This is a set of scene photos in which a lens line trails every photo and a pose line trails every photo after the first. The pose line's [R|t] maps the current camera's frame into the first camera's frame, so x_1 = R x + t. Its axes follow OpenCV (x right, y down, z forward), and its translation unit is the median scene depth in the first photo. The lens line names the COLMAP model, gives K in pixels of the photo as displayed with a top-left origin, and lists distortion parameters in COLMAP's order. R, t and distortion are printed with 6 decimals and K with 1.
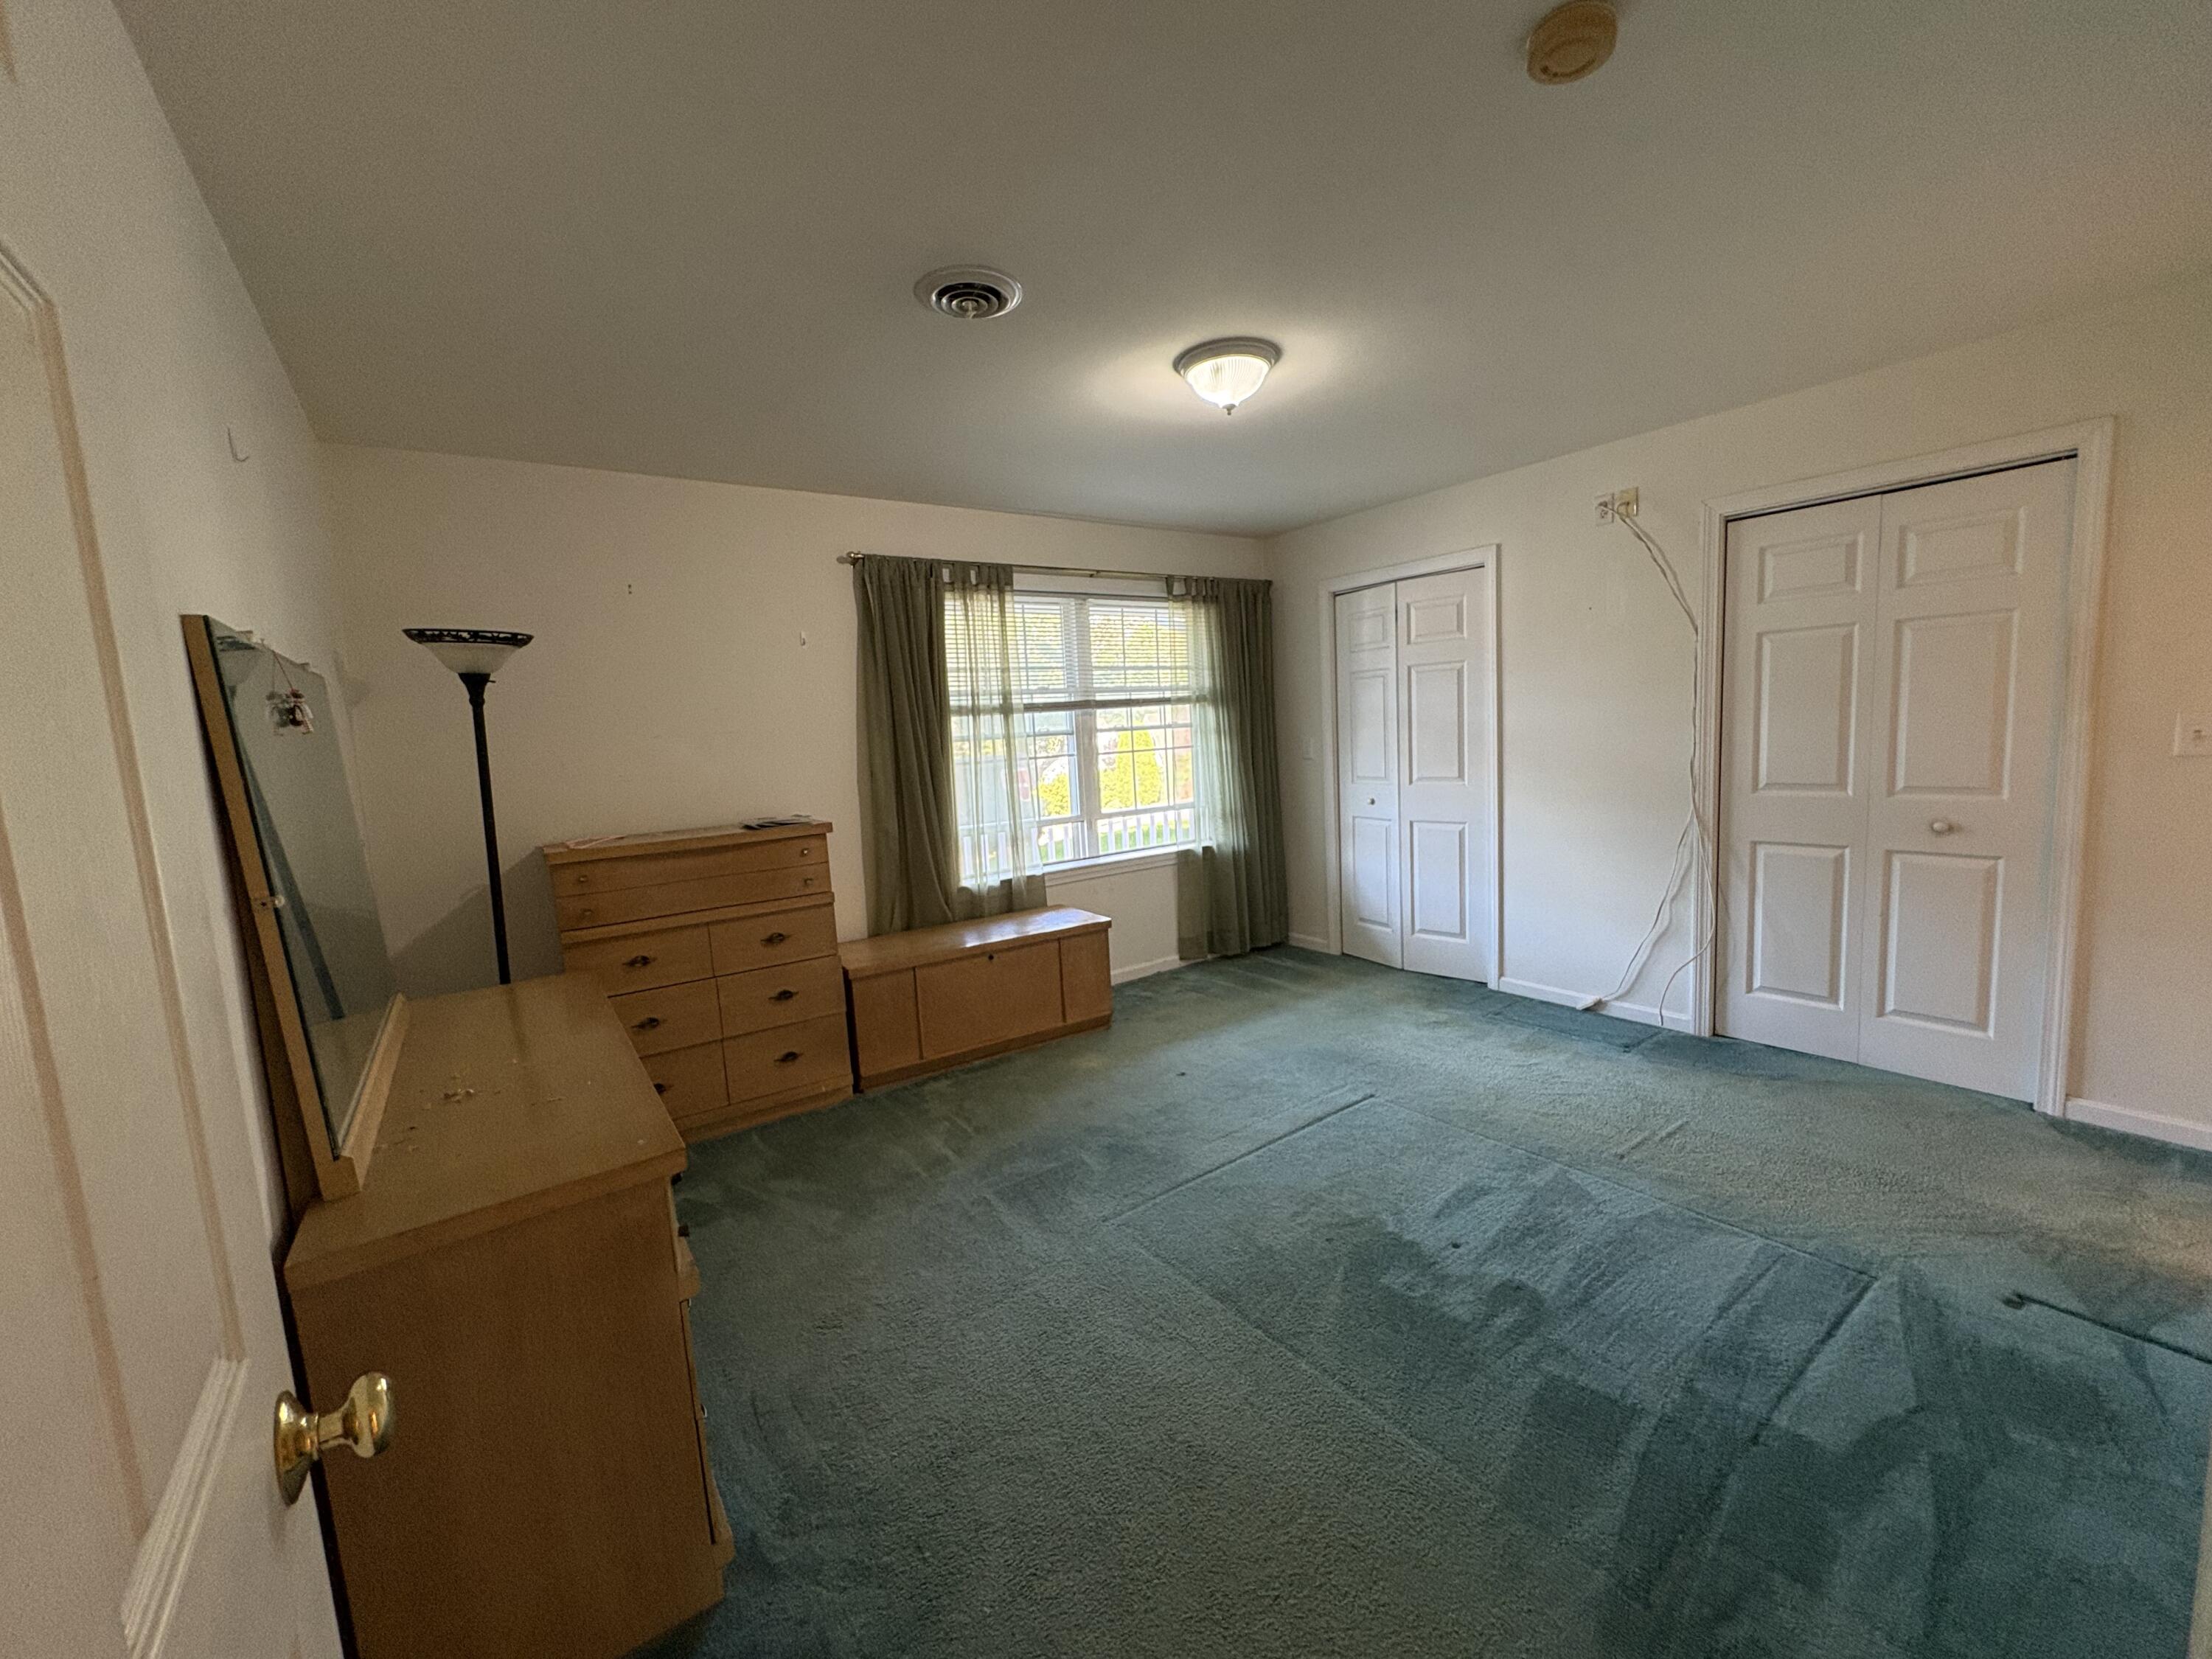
lens RADIAL K [[884.2, 0, 1103.6], [0, 884.2, 827.3], [0, 0, 1]] dist [-0.000395, 0.000397]
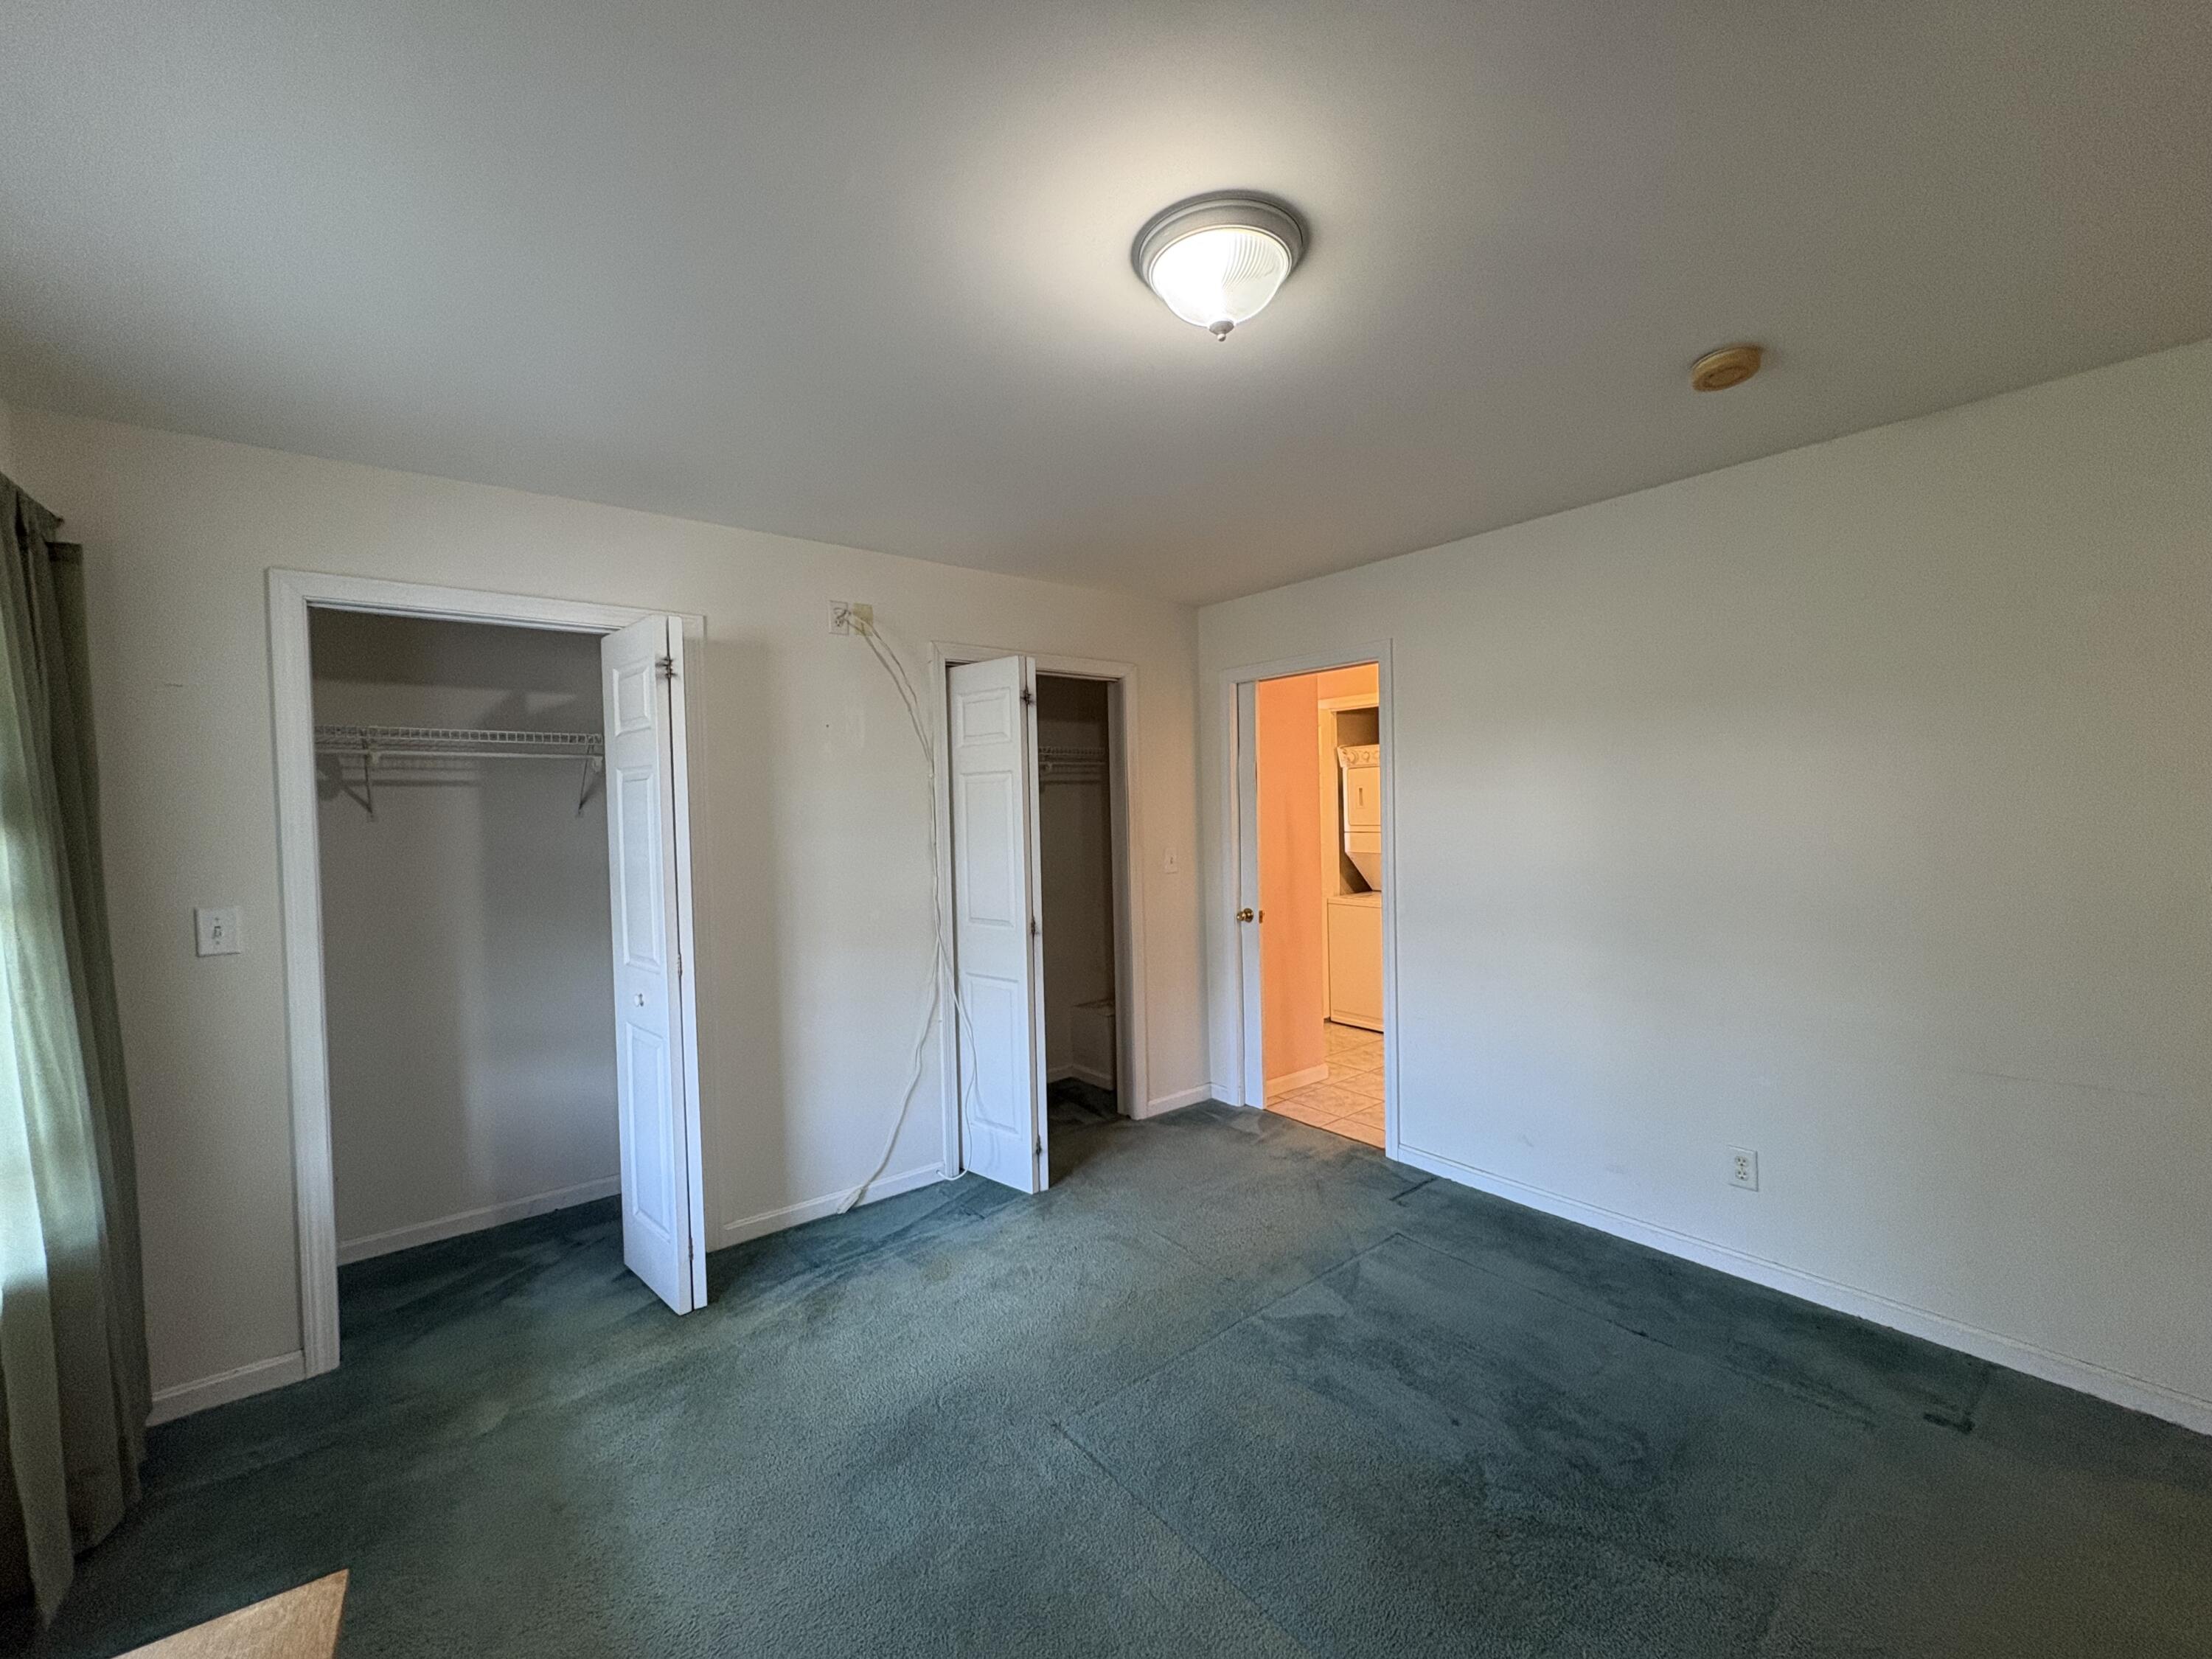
lens RADIAL K [[884.2, 0, 1103.6], [0, 884.2, 827.3], [0, 0, 1]] dist [-0.000395, 0.000397]
pose [[-0.041719, 0.034409, 0.998537, -0.432702], [0.141132, 0.989589, -0.028204, -0.127950], [-0.989111, 0.139749, -0.046141, 1.128664]]
